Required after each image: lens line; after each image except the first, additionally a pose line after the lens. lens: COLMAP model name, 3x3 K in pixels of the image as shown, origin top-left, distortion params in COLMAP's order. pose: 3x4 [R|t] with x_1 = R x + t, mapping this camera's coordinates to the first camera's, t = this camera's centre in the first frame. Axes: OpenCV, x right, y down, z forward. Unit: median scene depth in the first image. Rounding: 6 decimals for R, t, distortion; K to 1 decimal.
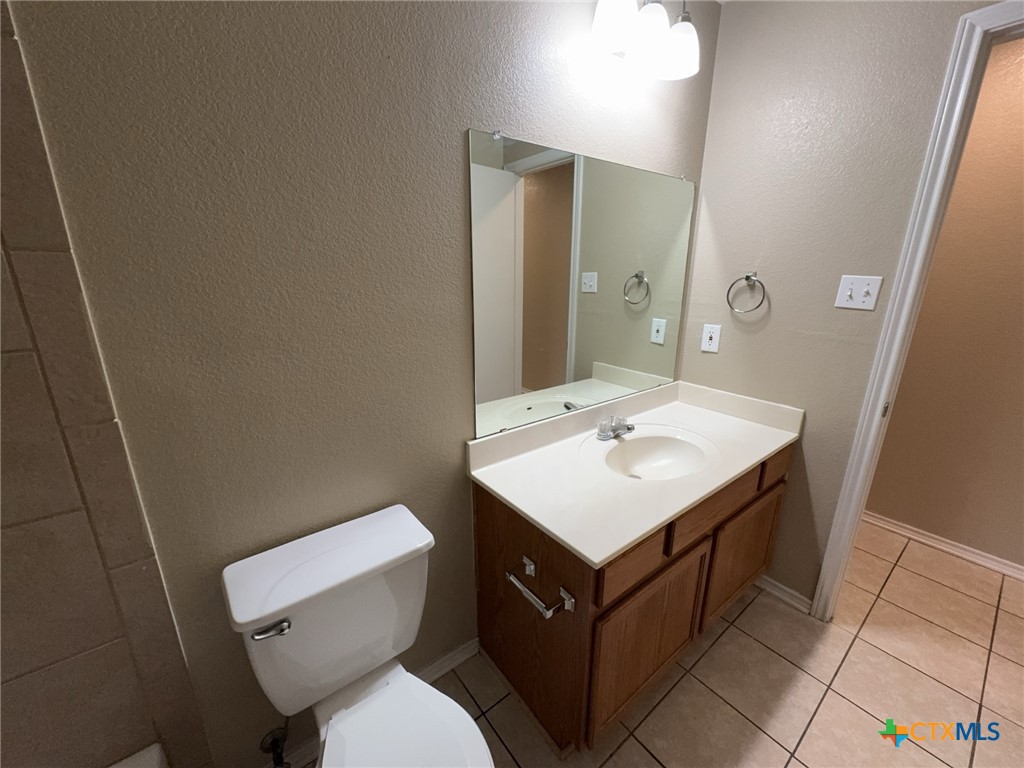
lens RADIAL K [[411.7, 0, 514.0], [0, 411.7, 383.4], [0, 0, 1]] dist [0.002654, -0.000007]
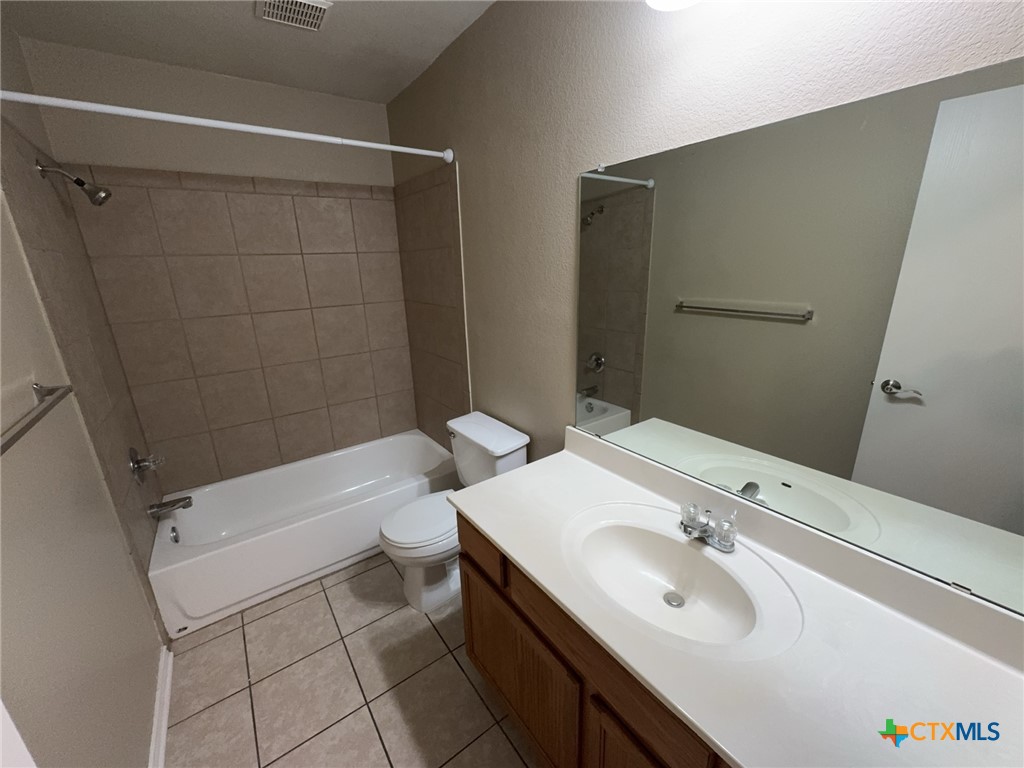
lens RADIAL K [[411.7, 0, 515.0], [0, 411.7, 385.5], [0, 0, 1]] dist [0.002654, -0.000007]
pose [[-0.022840, 0.286326, -0.957860, 1.216572], [-0.247274, 0.926723, 0.282914, -0.326503], [0.968676, 0.243316, 0.049635, 0.882778]]
